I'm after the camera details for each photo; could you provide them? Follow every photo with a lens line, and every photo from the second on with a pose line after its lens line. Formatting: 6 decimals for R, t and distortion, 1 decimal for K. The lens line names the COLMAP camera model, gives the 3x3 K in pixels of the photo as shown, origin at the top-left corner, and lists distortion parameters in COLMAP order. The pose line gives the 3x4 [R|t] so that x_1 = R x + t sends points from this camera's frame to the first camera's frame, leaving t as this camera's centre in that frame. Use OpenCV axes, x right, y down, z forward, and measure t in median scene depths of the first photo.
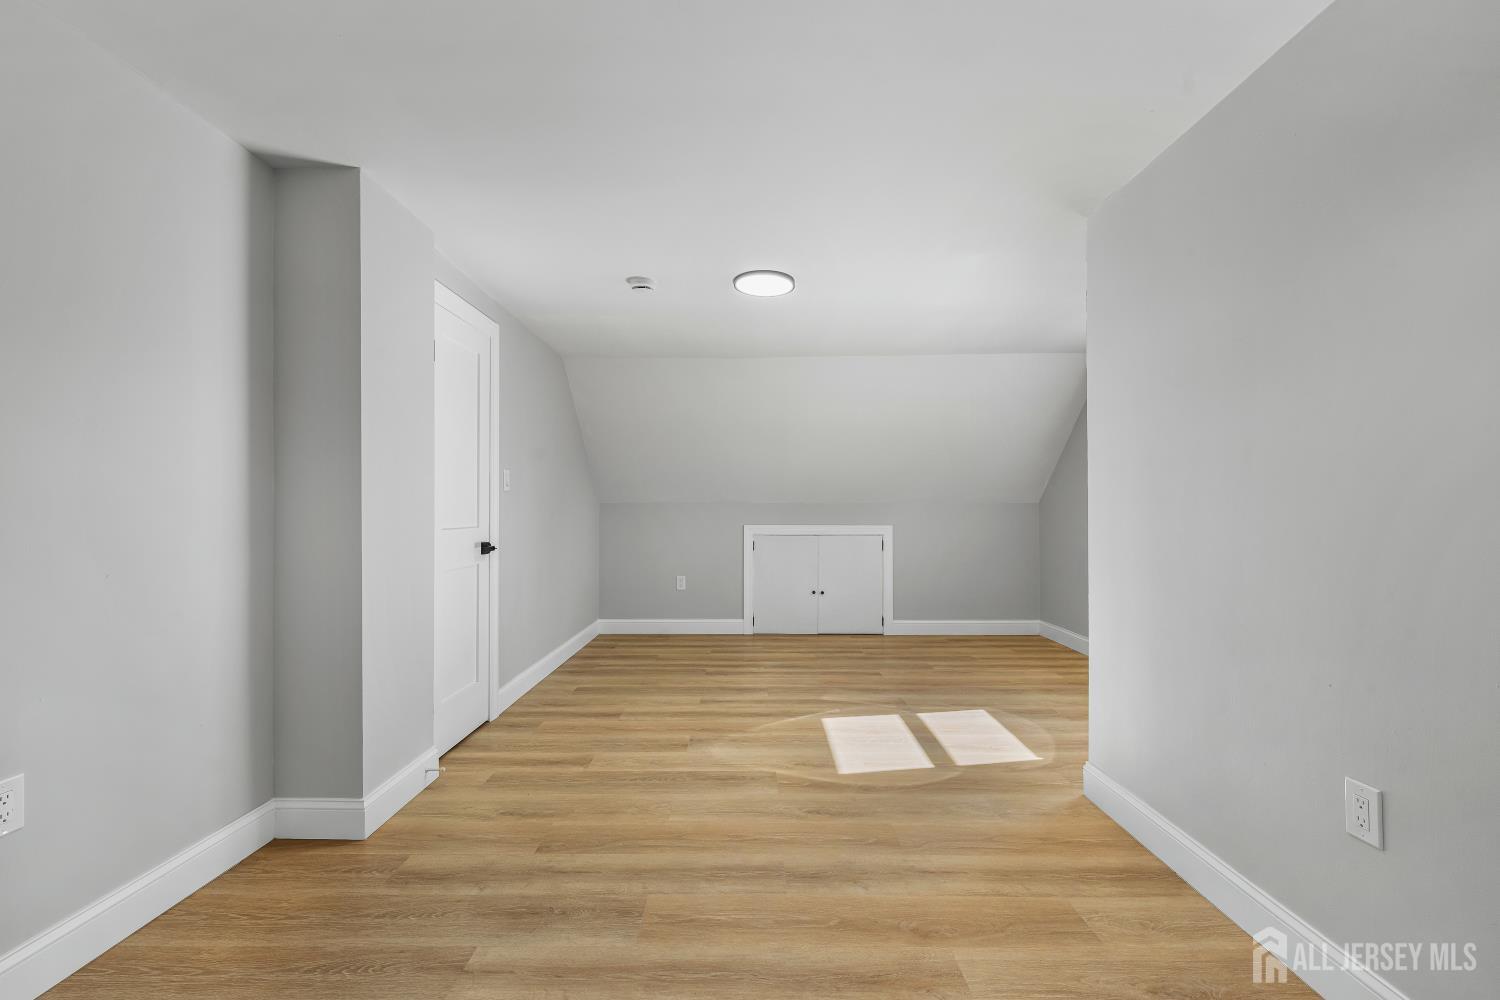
lens RADIAL K [[617.6, 0, 747.6], [0, 617.6, 505.8], [0, 0, 1]] dist [-0.002872, -0.000512]
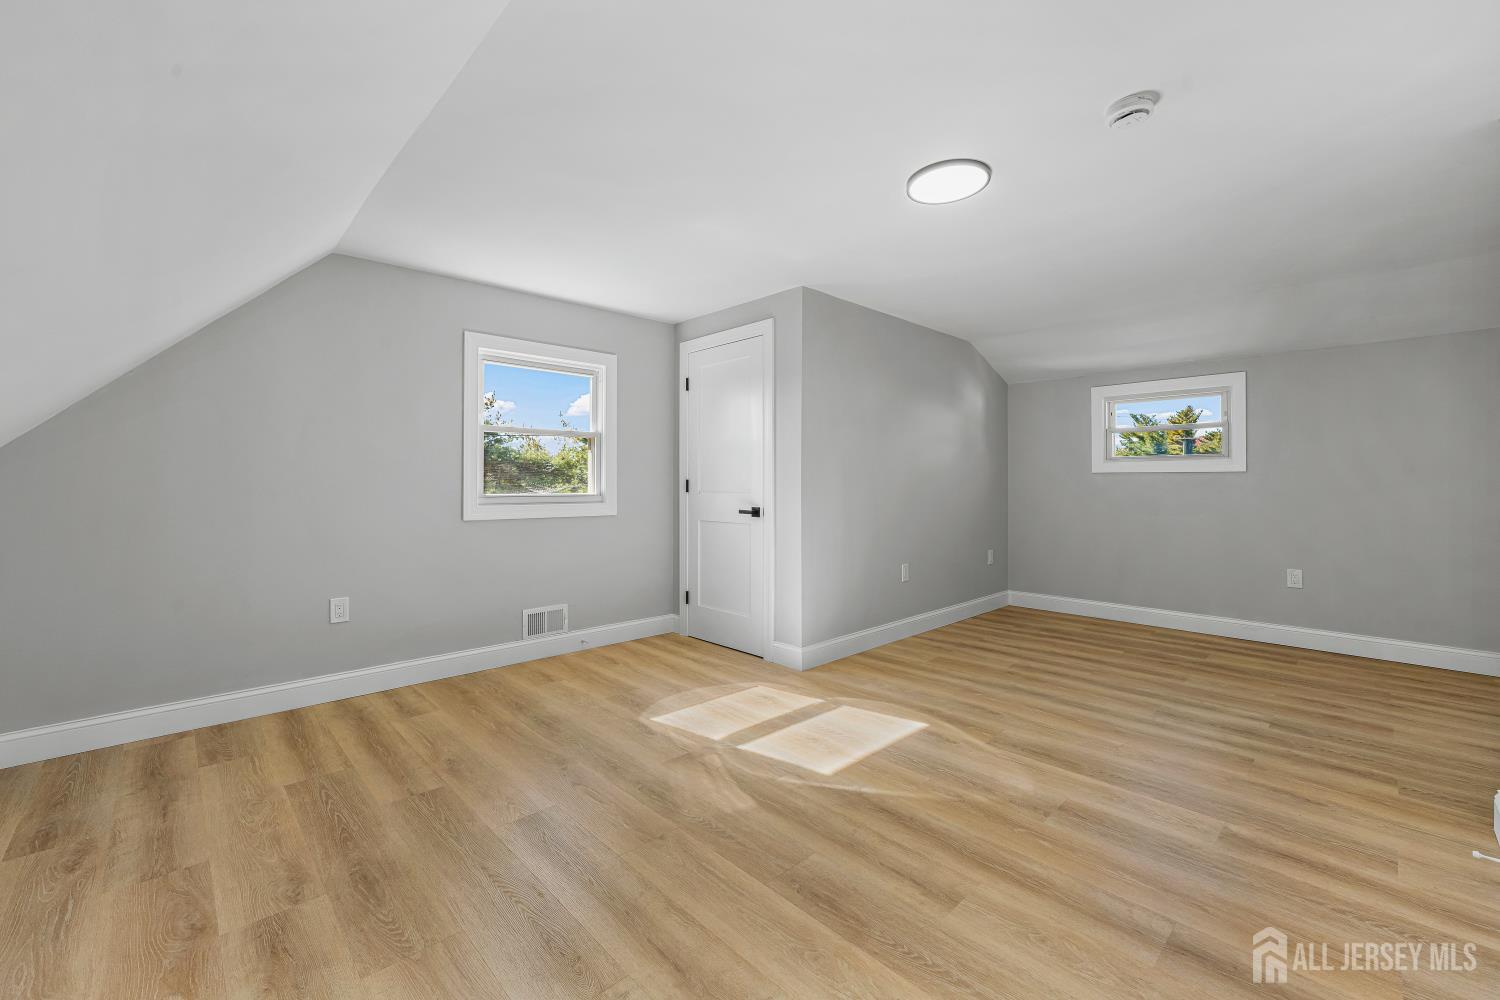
lens RADIAL K [[617.6, 0, 745.1], [0, 617.6, 486.0], [0, 0, 1]] dist [-0.002872, -0.000512]
pose [[-0.688987, -0.002612, 0.724769, -0.364851], [-0.007357, 0.999967, -0.003390, 0.021347], [-0.724736, -0.007668, -0.688984, 1.766061]]
